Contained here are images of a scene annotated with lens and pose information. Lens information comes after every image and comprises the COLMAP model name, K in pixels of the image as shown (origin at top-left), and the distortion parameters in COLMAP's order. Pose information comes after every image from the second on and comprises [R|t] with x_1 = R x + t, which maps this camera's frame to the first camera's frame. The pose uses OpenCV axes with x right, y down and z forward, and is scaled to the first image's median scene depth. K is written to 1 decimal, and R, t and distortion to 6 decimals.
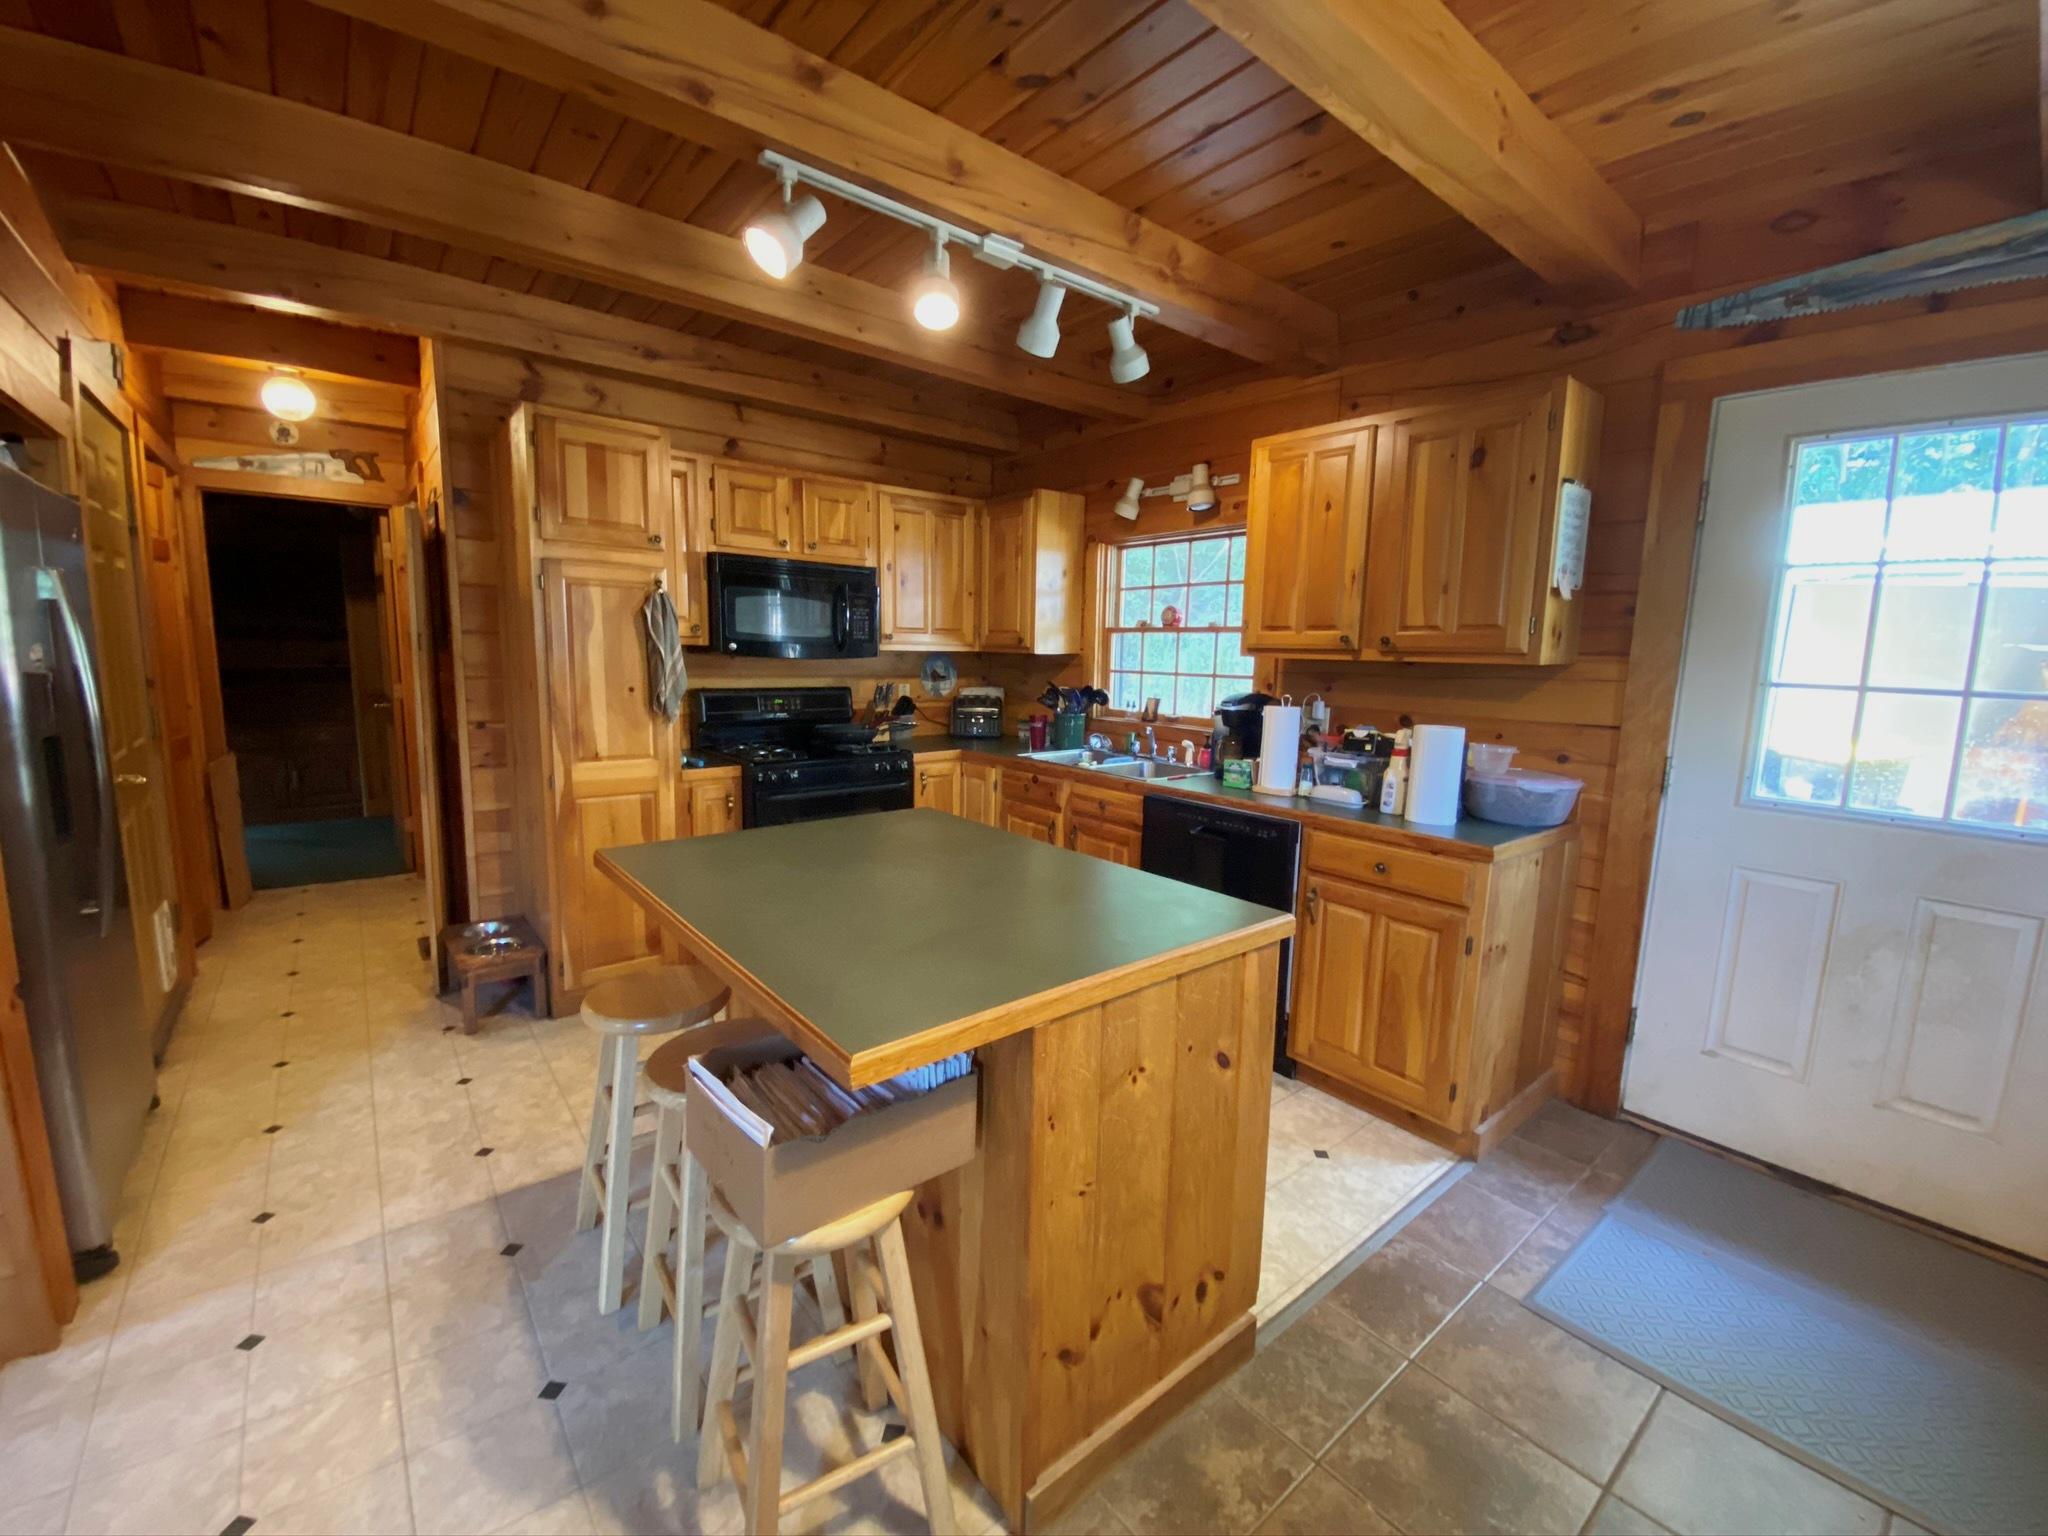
lens RADIAL K [[829.7, 0, 1013.3], [0, 829.7, 764.1], [0, 0, 1]] dist [0.030271, -0.028135]
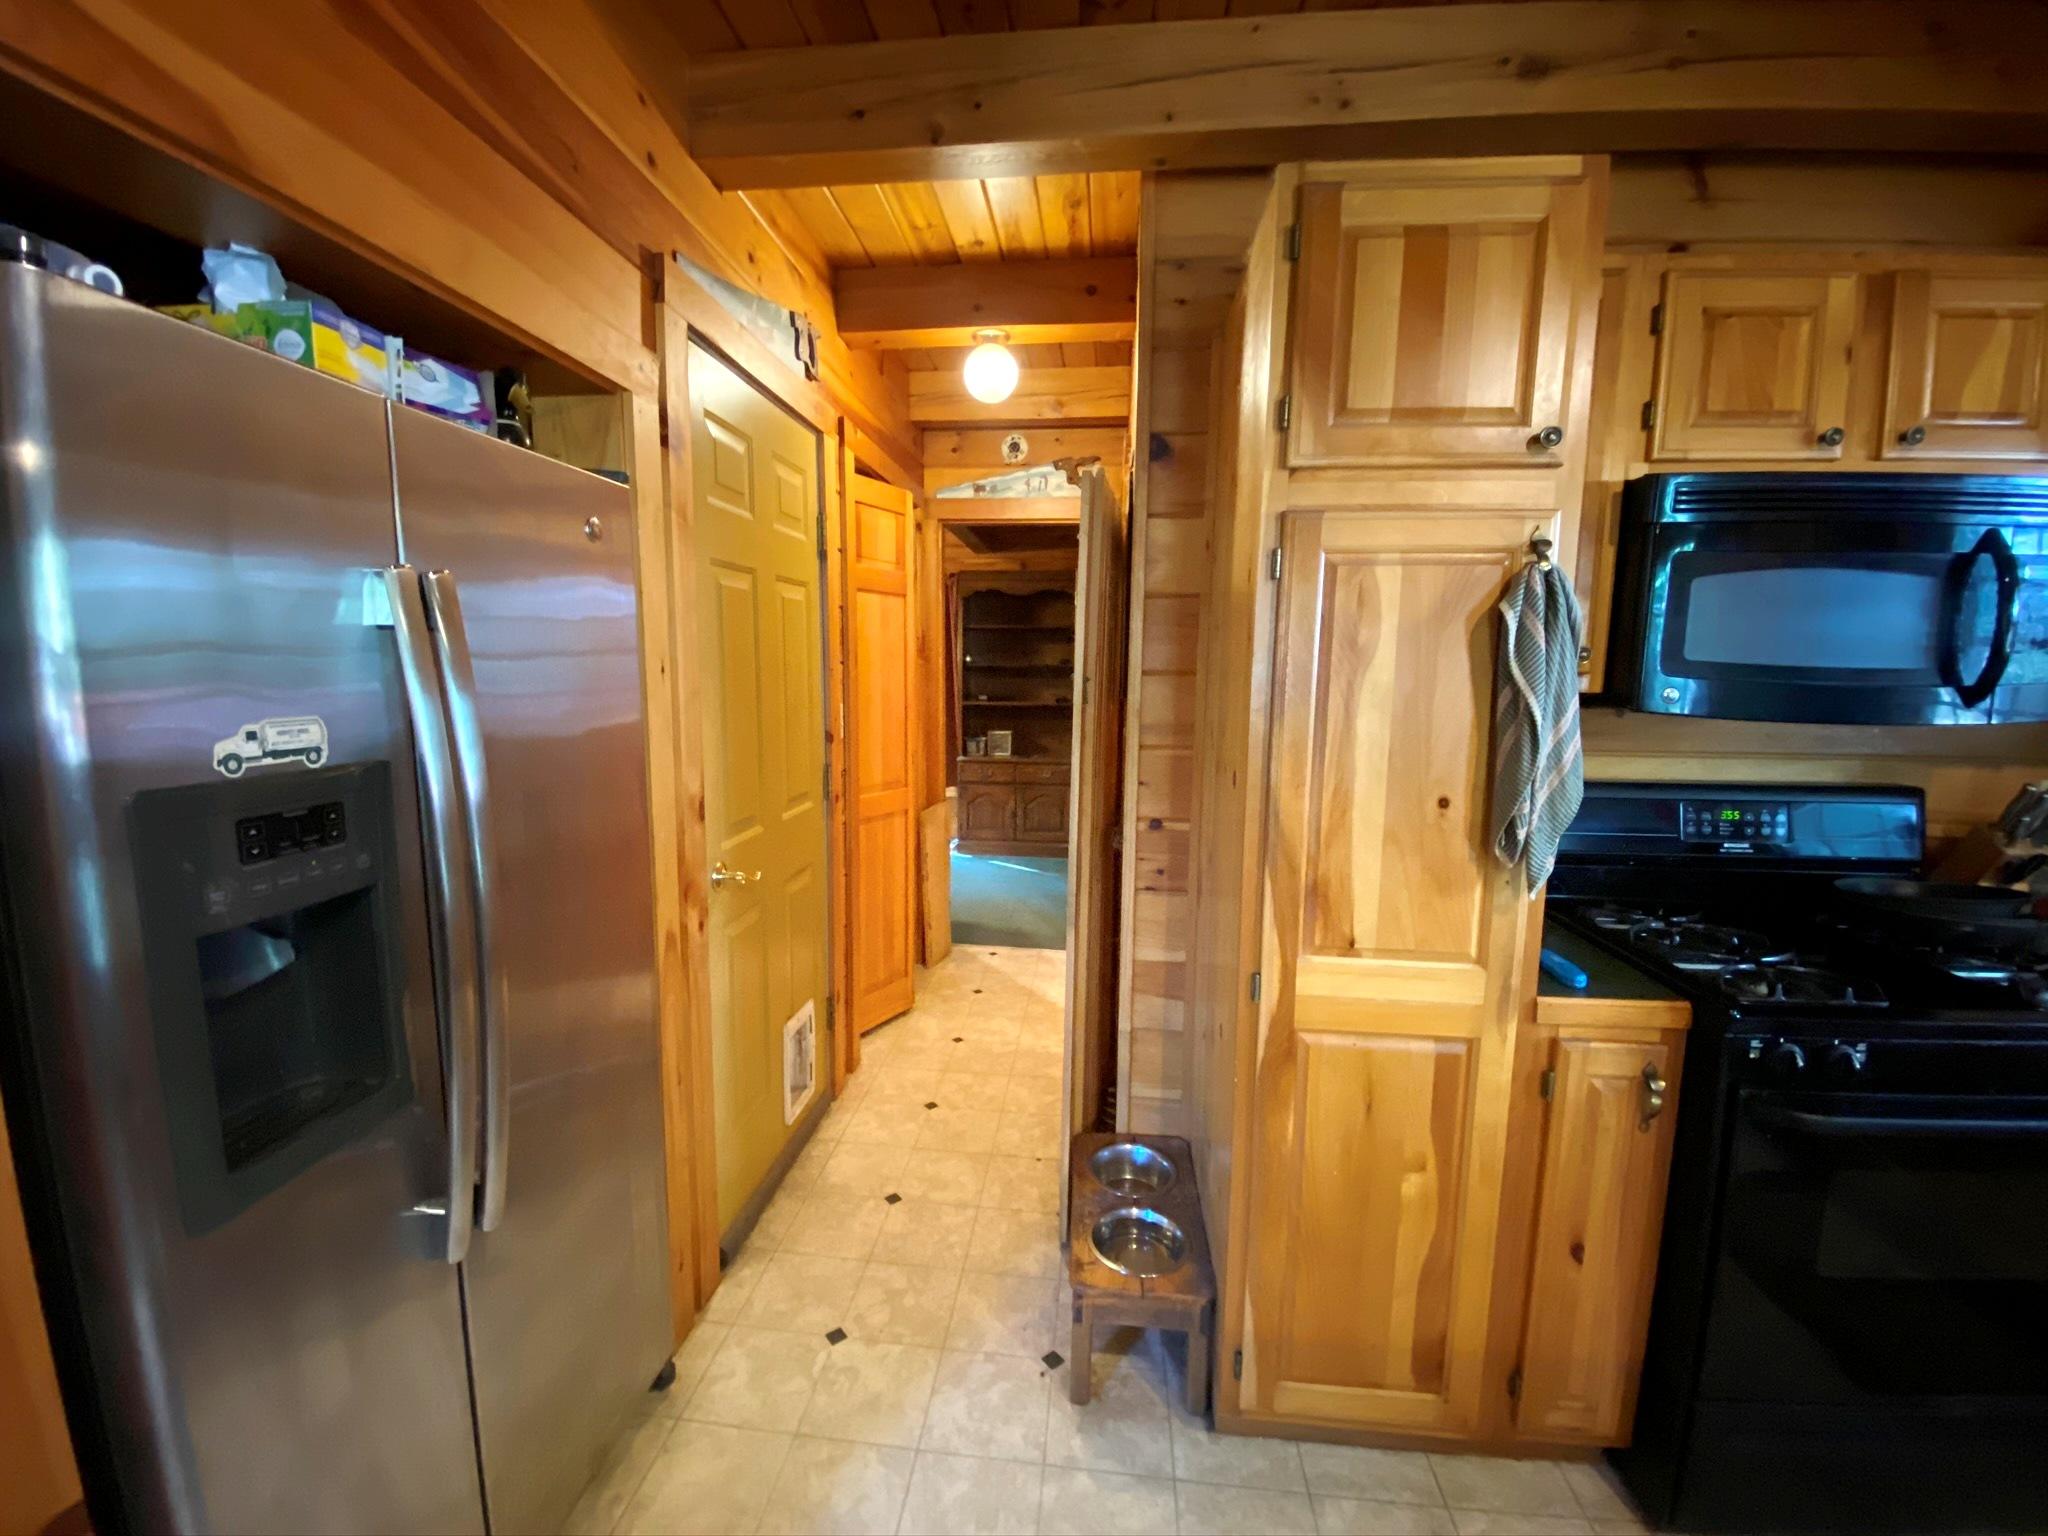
lens RADIAL K [[829.7, 0, 1013.3], [0, 829.7, 764.1], [0, 0, 1]] dist [0.030271, -0.028135]
pose [[0.705642, 0.068363, -0.705263, -0.299639], [-0.092323, 0.995720, 0.004146, -0.086772], [0.702528, 0.062186, 0.708934, 0.518277]]
